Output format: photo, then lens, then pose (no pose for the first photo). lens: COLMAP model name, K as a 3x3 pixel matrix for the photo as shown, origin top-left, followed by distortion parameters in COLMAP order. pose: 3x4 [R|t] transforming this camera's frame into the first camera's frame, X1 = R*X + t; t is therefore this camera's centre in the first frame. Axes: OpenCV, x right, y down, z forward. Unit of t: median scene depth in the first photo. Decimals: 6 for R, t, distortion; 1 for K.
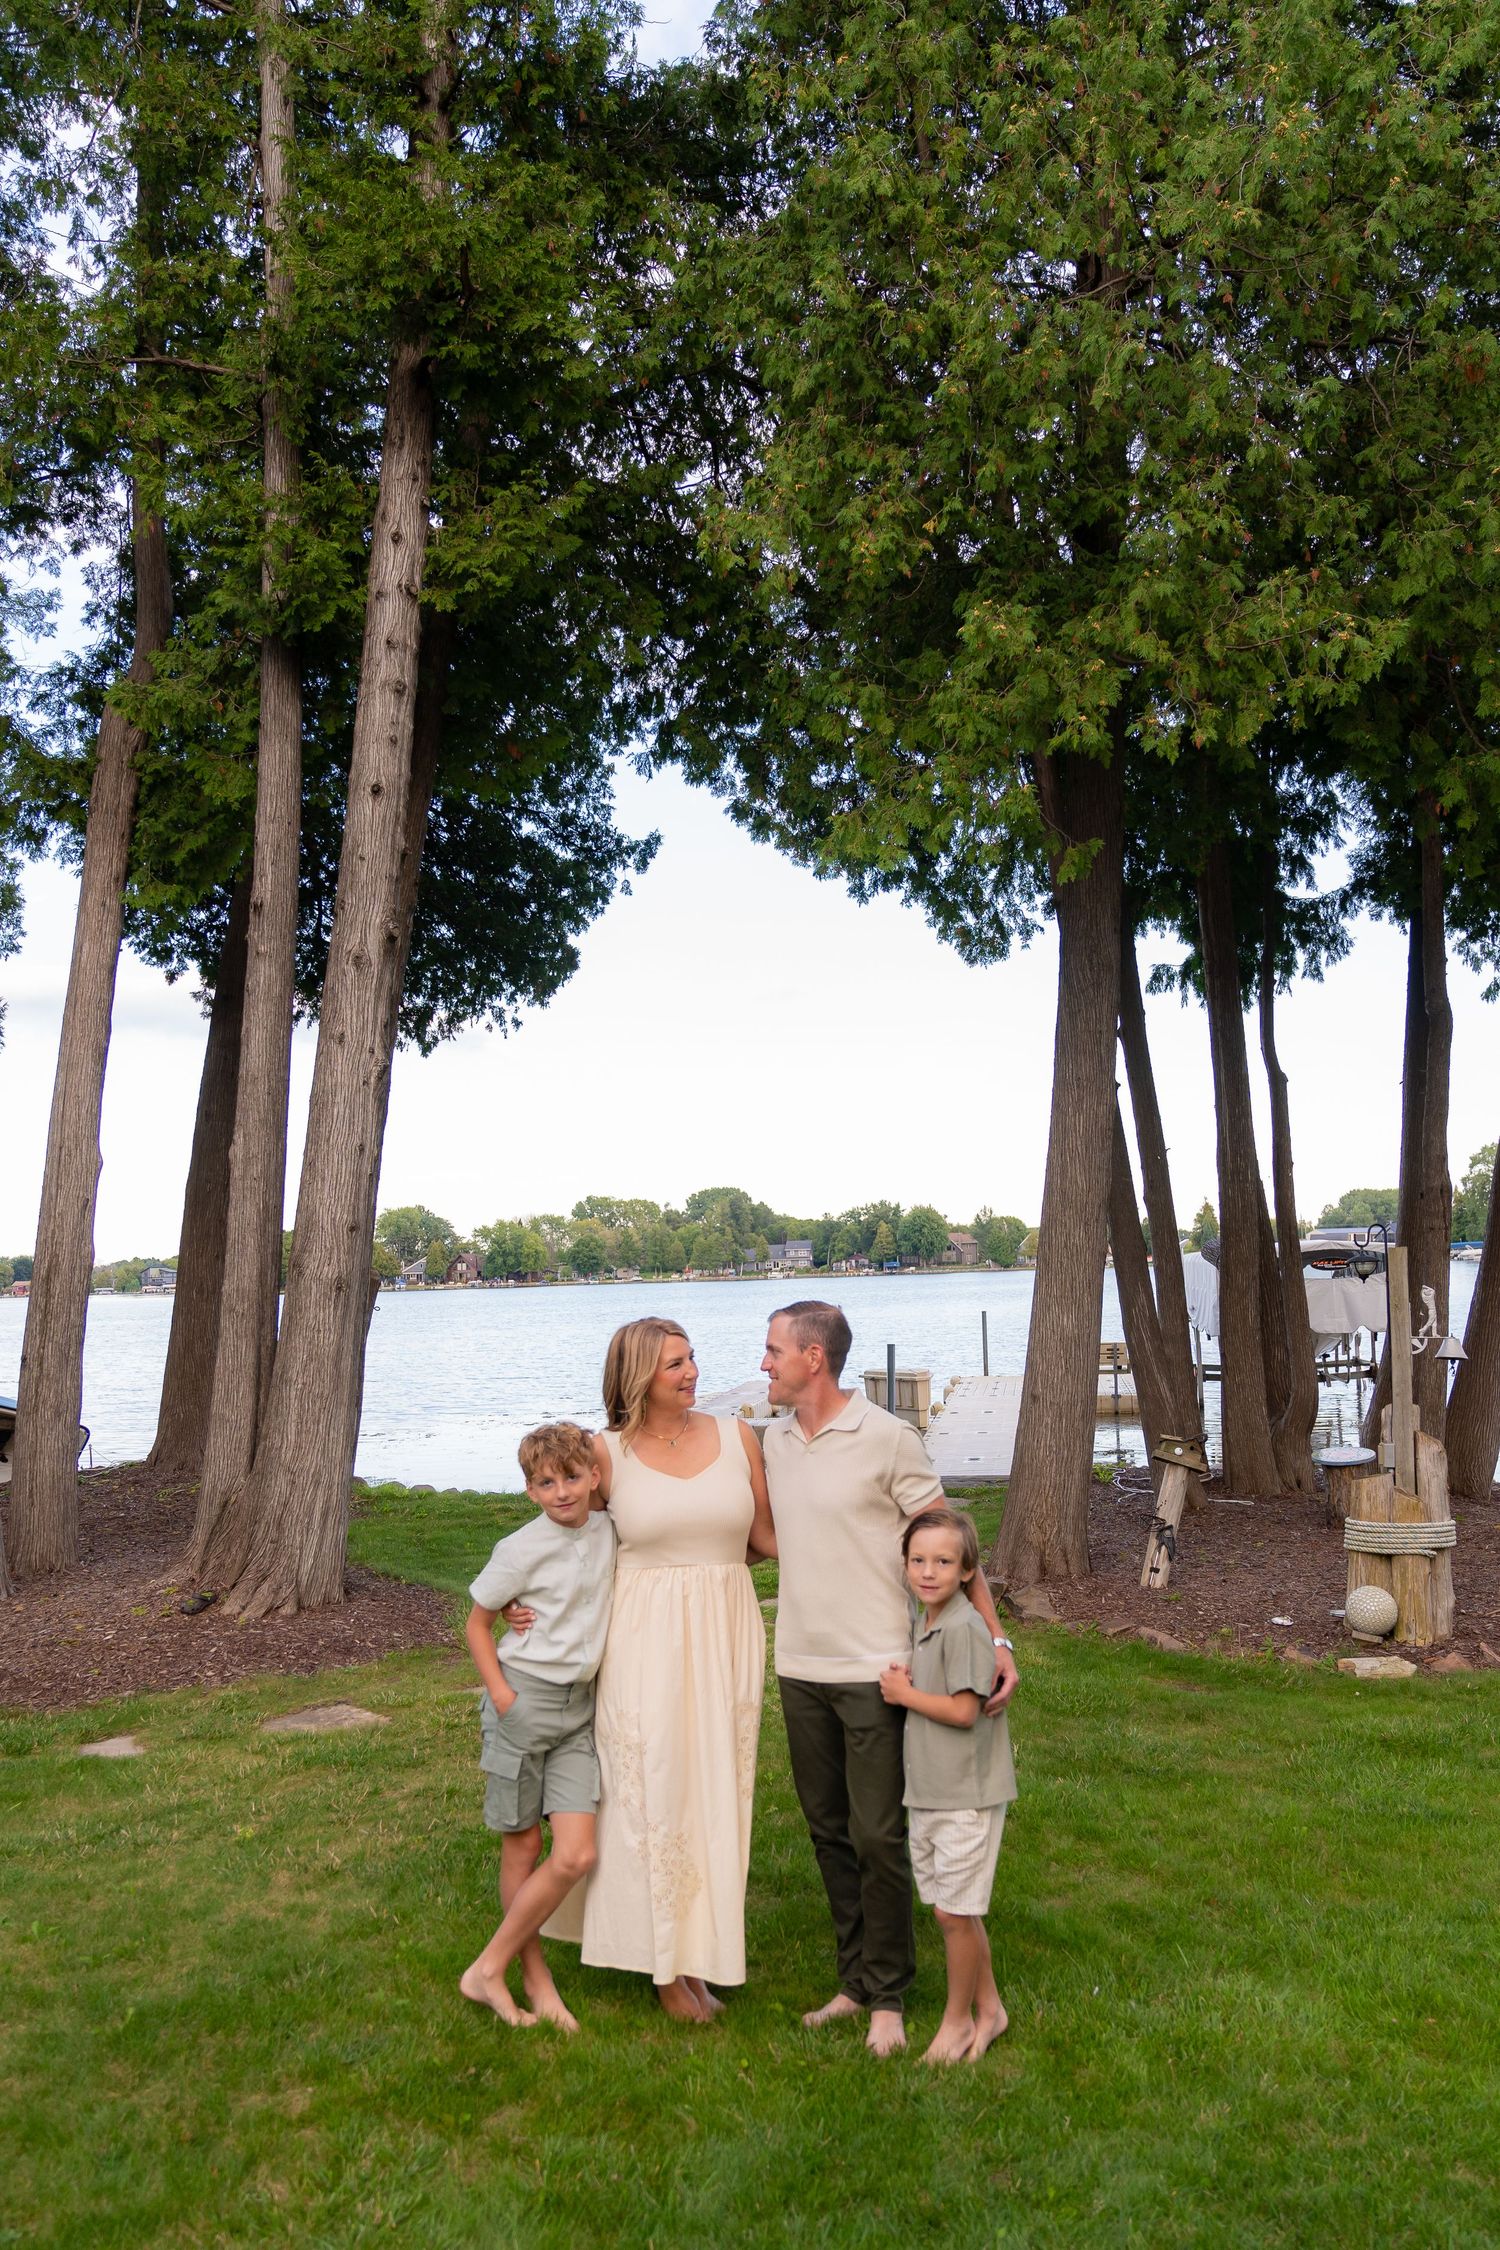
lens RADIAL K [[1963.5, 0, 745.4], [0, 1963.5, 1130.2], [0, 0, 1]] dist [-0.006112, -0.001954]
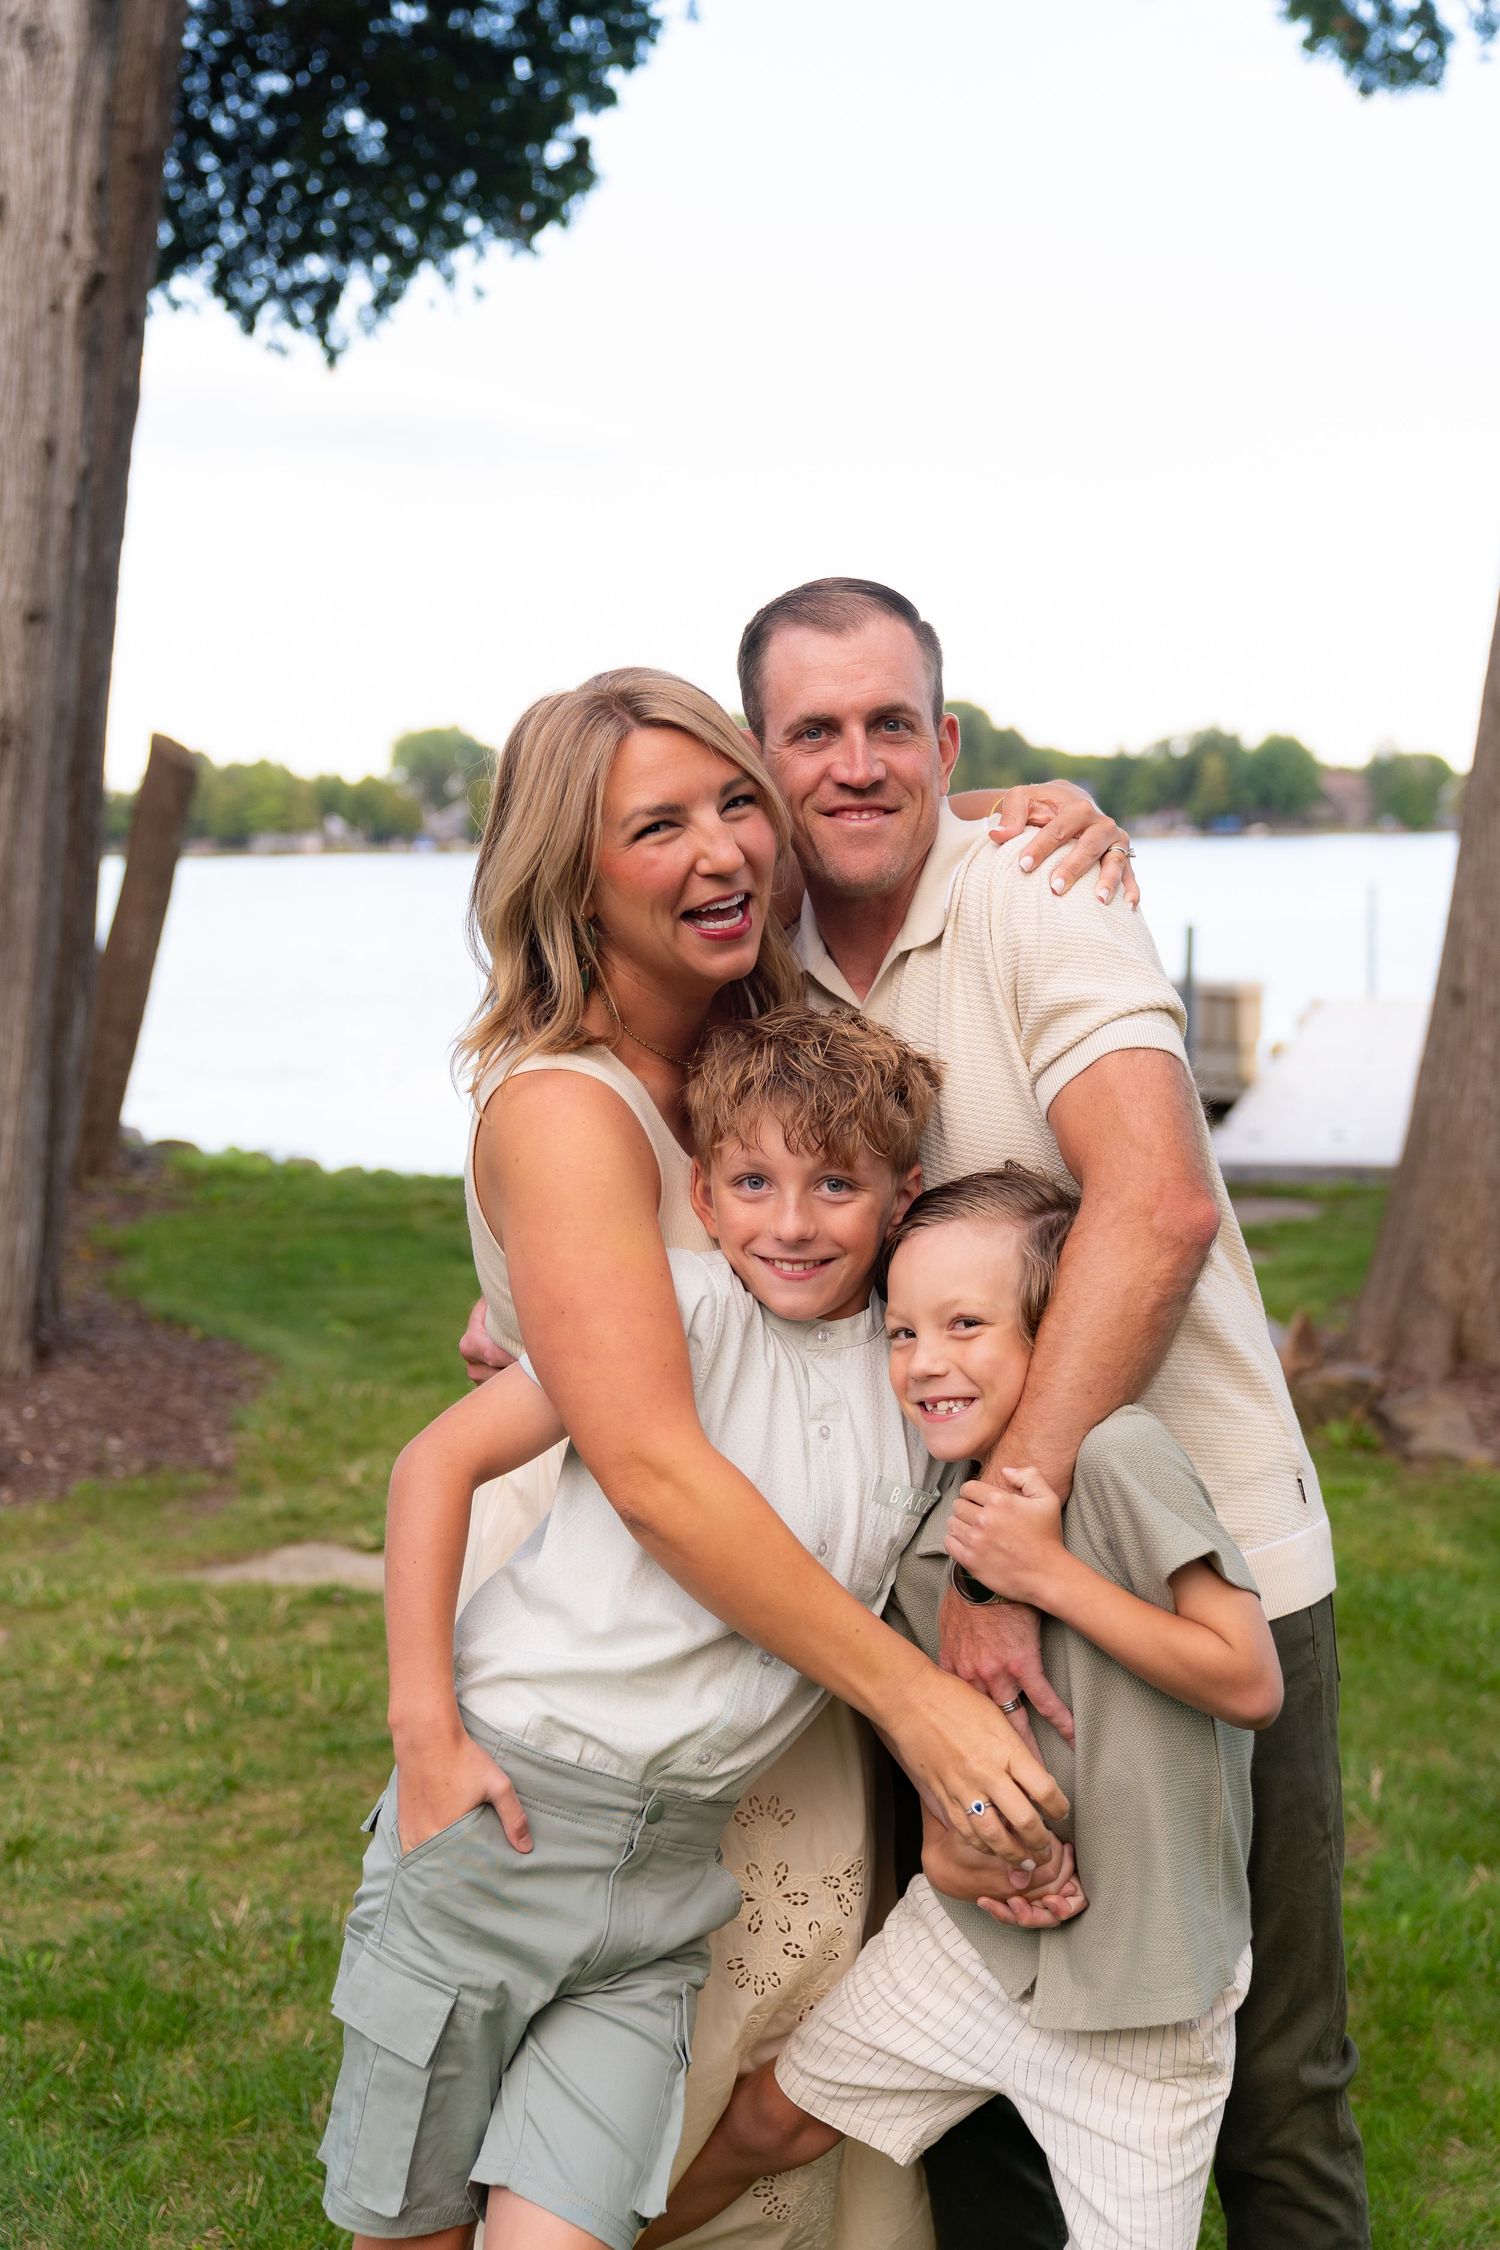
lens RADIAL K [[2905.5, 0, 754.4], [0, 2905.5, 1125.3], [0, 0, 1]] dist [0.029975, 0.000000]
pose [[0.995602, 0.023491, -0.090695, 0.029234], [-0.008962, 0.987497, 0.157385, 0.039397], [0.093258, -0.155880, 0.983364, 0.197494]]
